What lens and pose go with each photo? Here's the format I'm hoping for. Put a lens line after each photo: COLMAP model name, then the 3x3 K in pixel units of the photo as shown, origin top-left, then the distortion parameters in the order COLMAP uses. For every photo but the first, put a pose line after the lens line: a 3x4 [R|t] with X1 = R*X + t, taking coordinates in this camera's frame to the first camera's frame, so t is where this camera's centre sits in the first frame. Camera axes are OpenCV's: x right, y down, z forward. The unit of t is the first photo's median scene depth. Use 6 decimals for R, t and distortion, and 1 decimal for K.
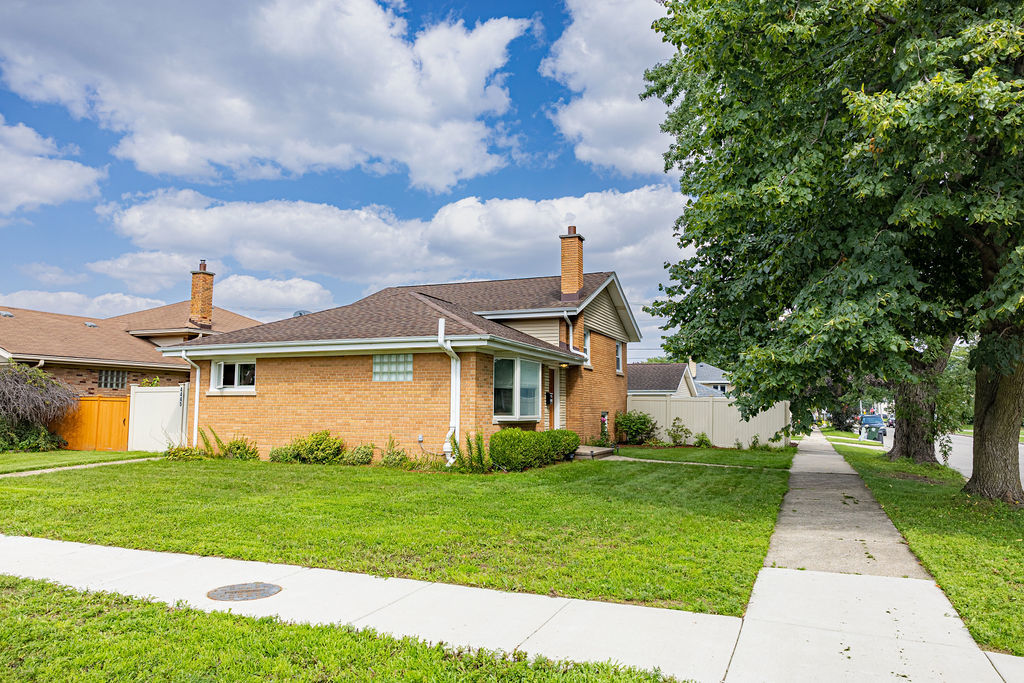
lens RADIAL K [[714.4, 0, 512.0], [0, 714.4, 341.5], [0, 0, 1]] dist [-0.000686, -0.000938]
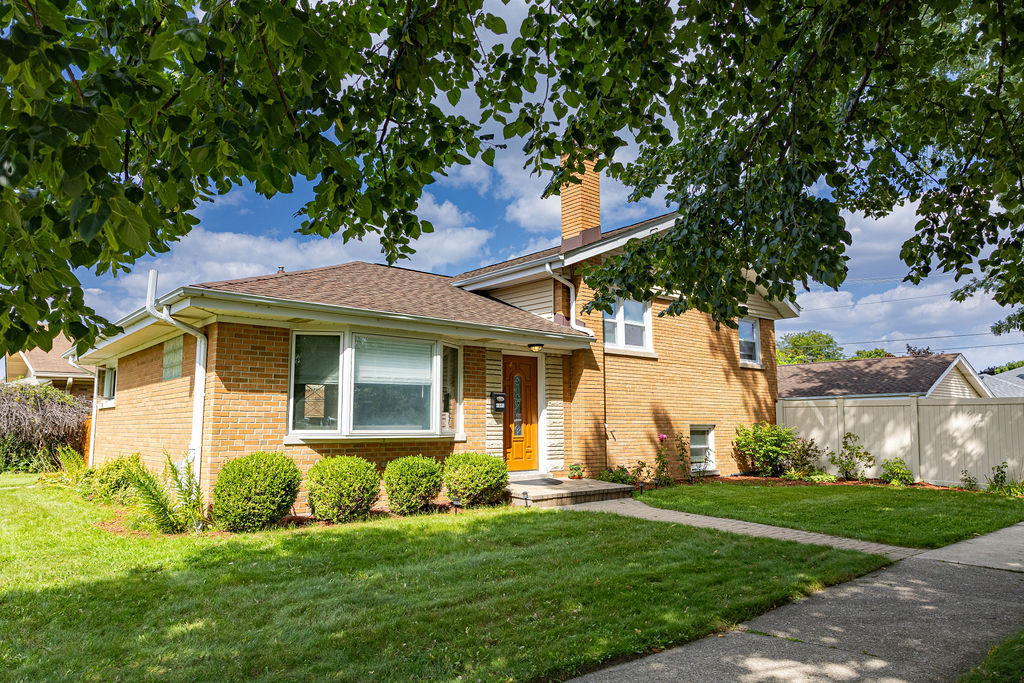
lens RADIAL K [[714.4, 0, 512.0], [0, 714.4, 341.5], [0, 0, 1]] dist [-0.000686, -0.000938]
pose [[0.887739, -0.065874, -0.455611, 0.321039], [0.052596, 0.997742, -0.041775, 0.049017], [0.457334, 0.013122, 0.889198, 0.415119]]
